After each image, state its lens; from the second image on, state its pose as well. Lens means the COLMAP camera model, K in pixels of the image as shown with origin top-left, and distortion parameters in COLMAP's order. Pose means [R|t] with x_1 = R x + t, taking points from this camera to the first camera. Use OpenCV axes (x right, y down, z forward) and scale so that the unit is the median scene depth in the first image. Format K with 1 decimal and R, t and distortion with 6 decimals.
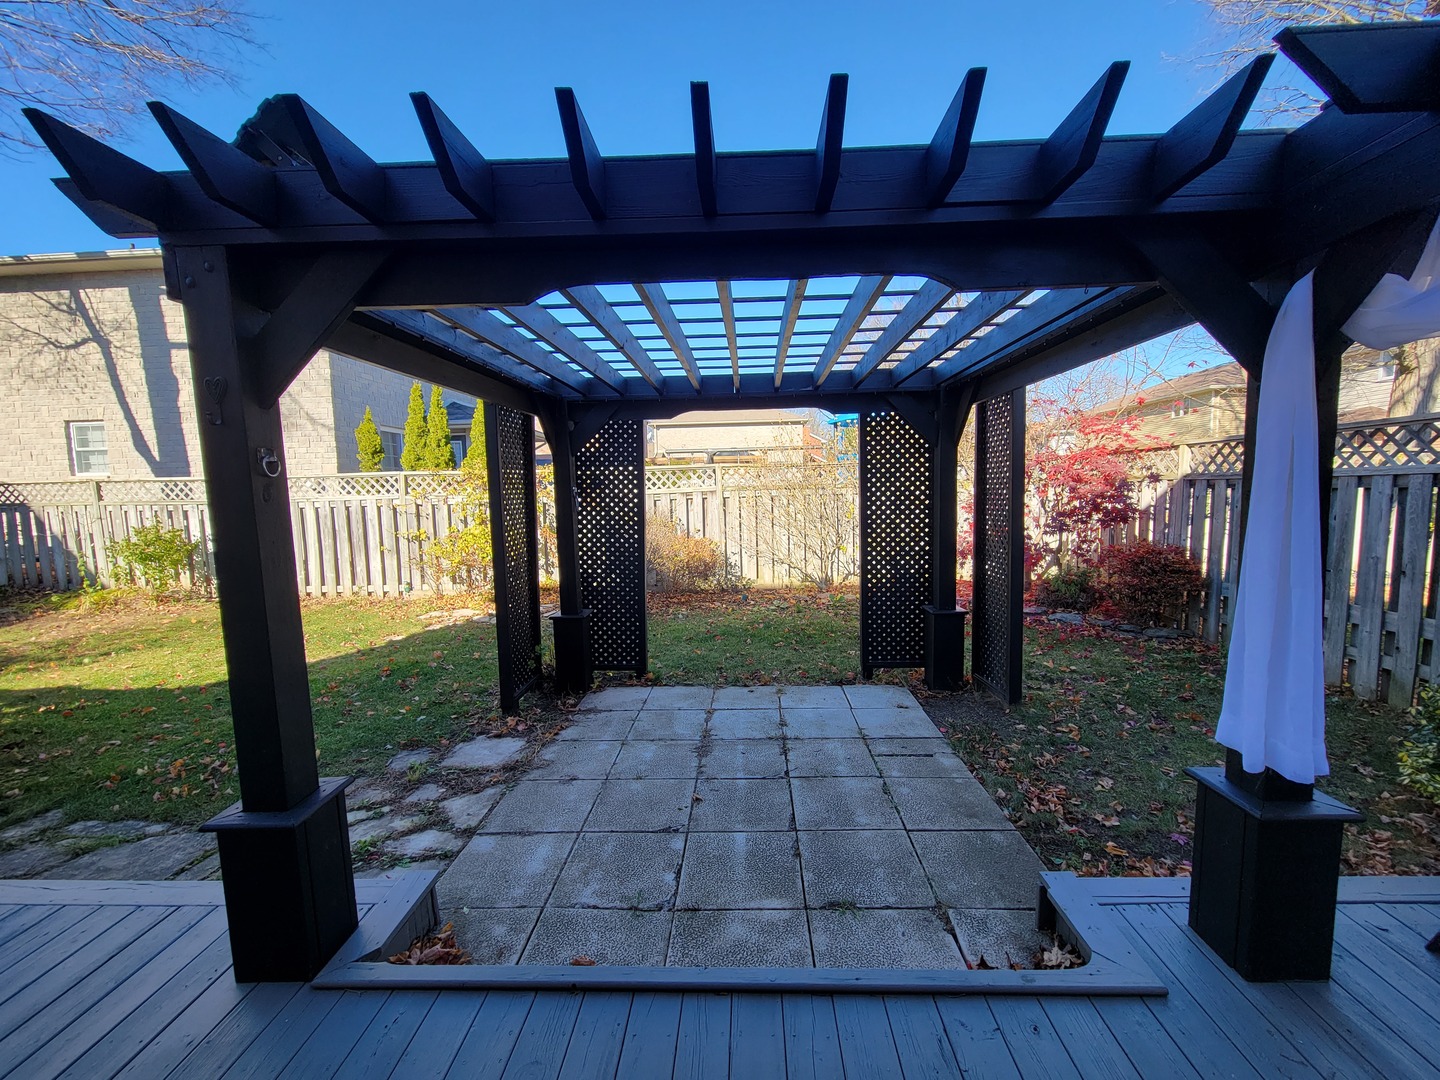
lens RADIAL K [[590.8, 0, 720.0], [0, 590.8, 540.0], [0, 0, 1]] dist [0.022723, -0.009890]
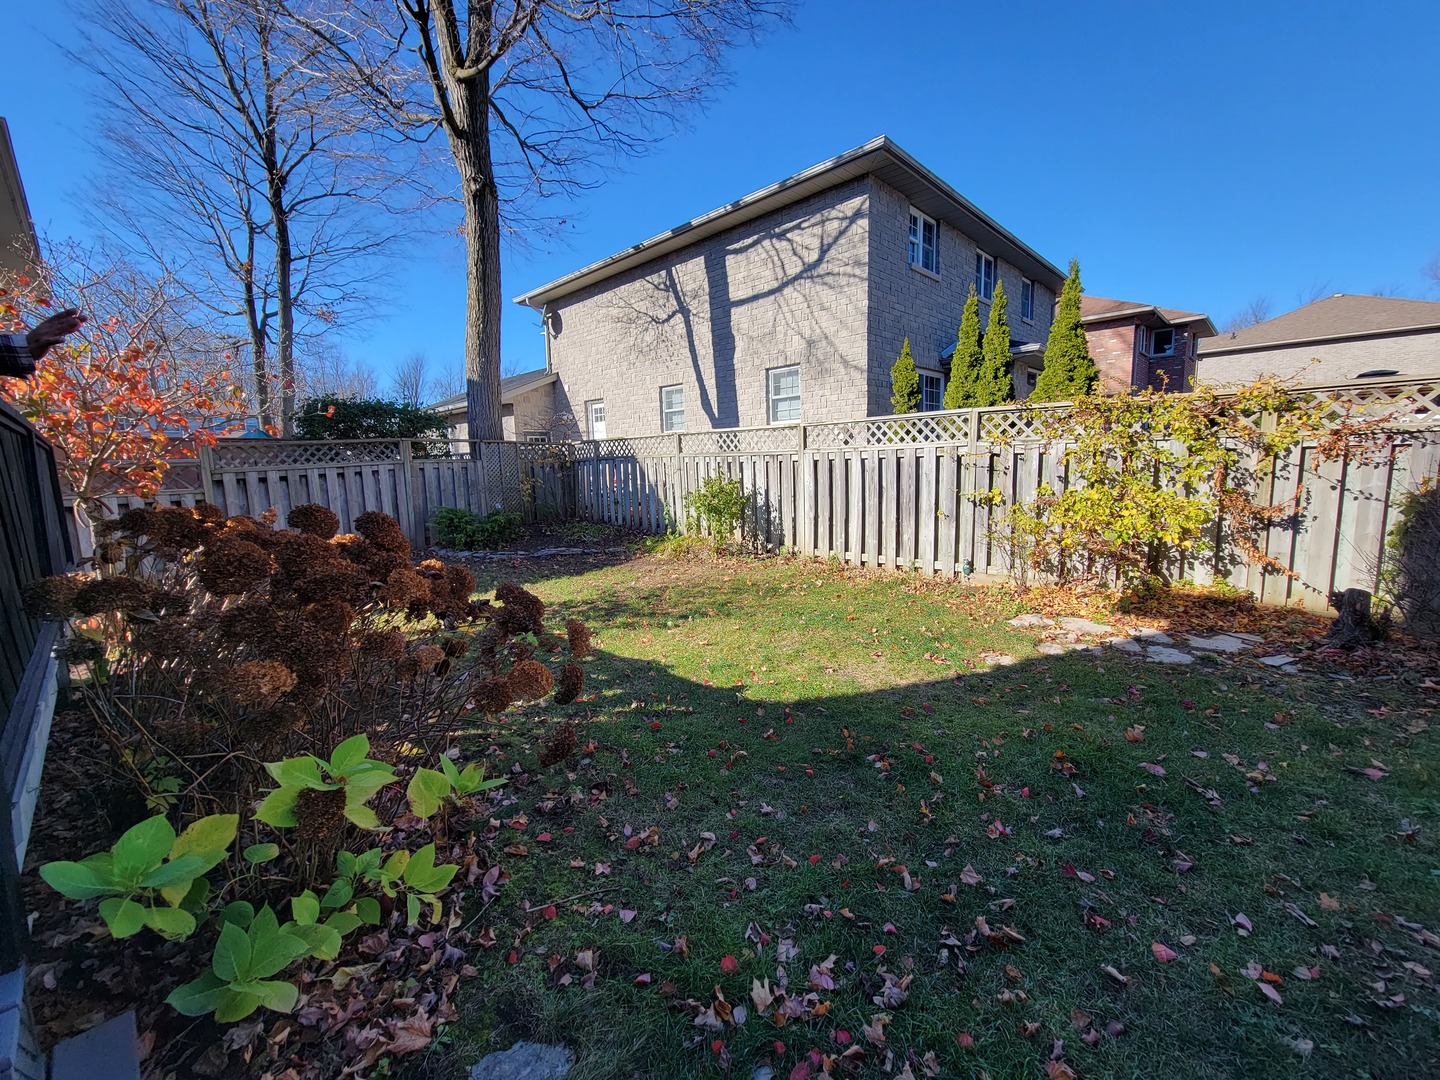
lens RADIAL K [[590.8, 0, 720.0], [0, 590.8, 540.0], [0, 0, 1]] dist [0.022723, -0.009890]
pose [[0.750860, 0.088834, -0.654460, -0.277647], [-0.044076, 0.995444, 0.084549, -0.003029], [0.658989, -0.034639, 0.751354, 0.247917]]
